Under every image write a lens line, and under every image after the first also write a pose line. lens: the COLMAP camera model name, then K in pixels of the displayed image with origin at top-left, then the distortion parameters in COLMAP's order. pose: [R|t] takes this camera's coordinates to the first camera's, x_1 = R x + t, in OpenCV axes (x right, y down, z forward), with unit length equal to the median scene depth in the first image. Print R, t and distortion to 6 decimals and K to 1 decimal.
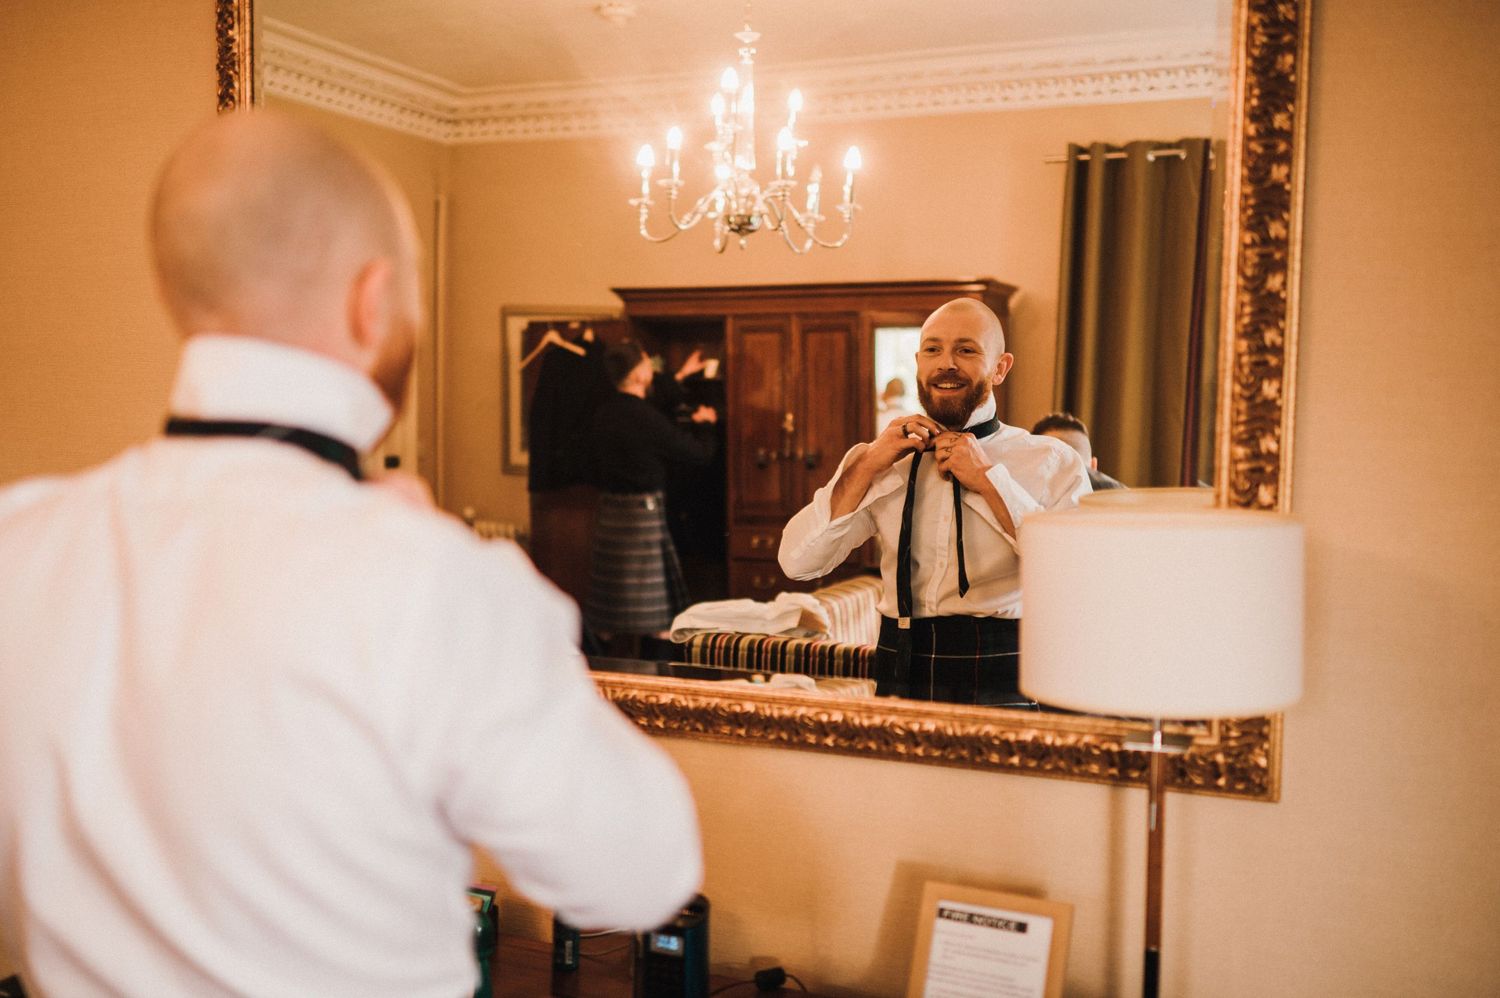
lens RADIAL K [[1451.8, 0, 705.7], [0, 1451.8, 561.5], [0, 0, 1]] dist [0.038077, -0.013440]
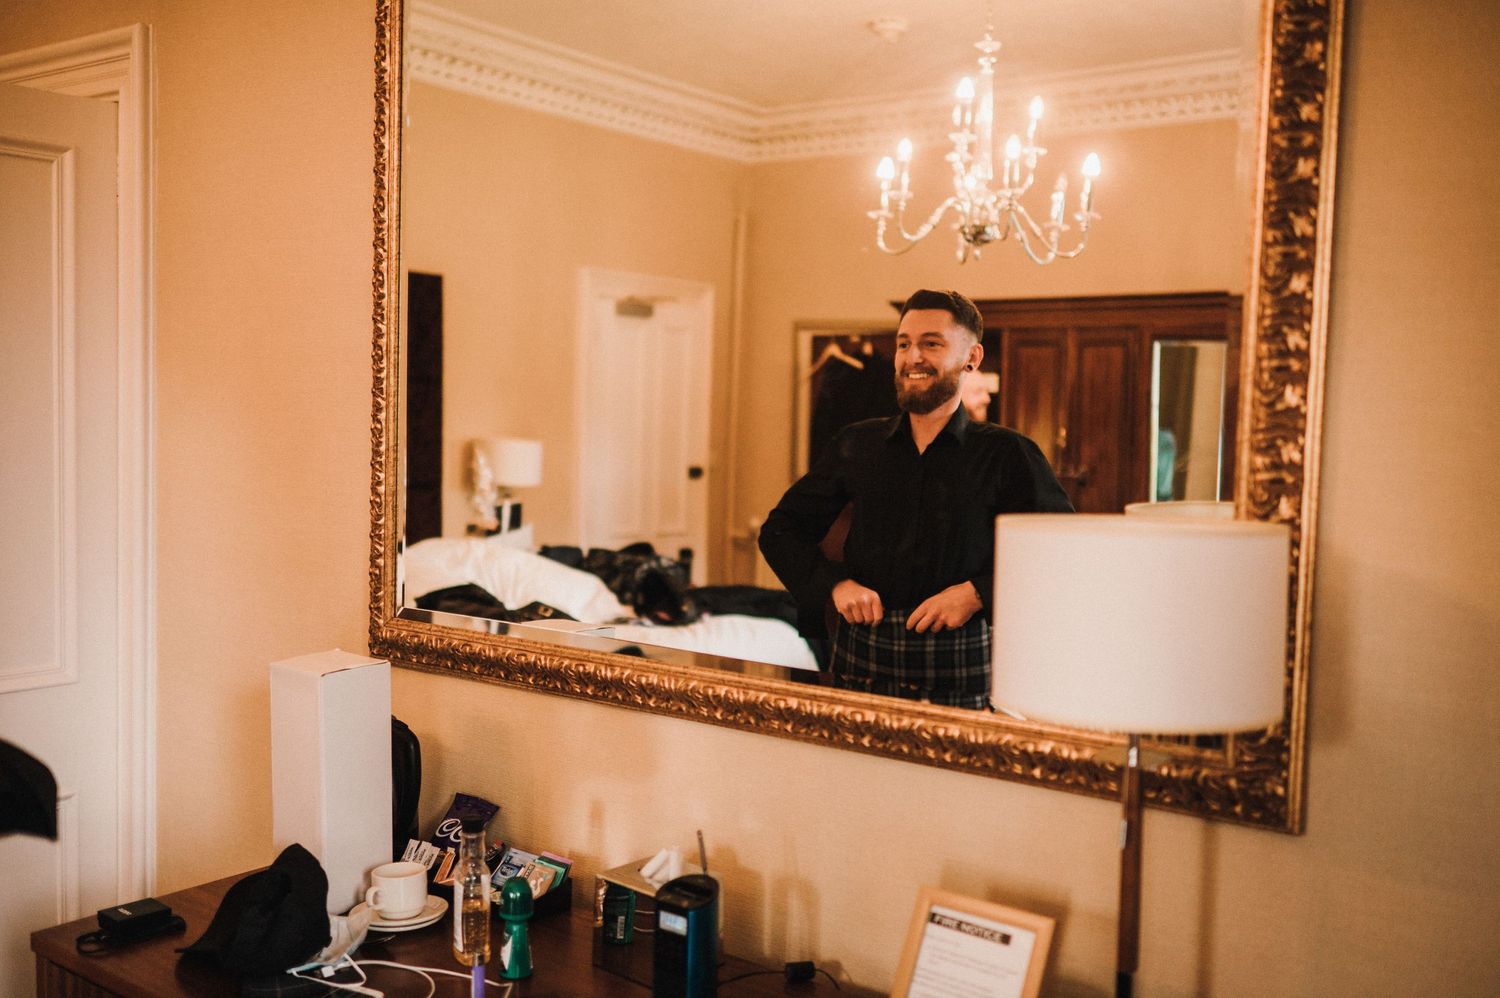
lens RADIAL K [[1451.8, 0, 705.7], [0, 1451.8, 561.5], [0, 0, 1]] dist [0.038077, -0.013440]
pose [[0.970898, 0.041257, -0.235914, 0.222411], [-0.043956, 0.999014, -0.006188, 0.010784], [0.235426, 0.016378, 0.971754, -0.005912]]
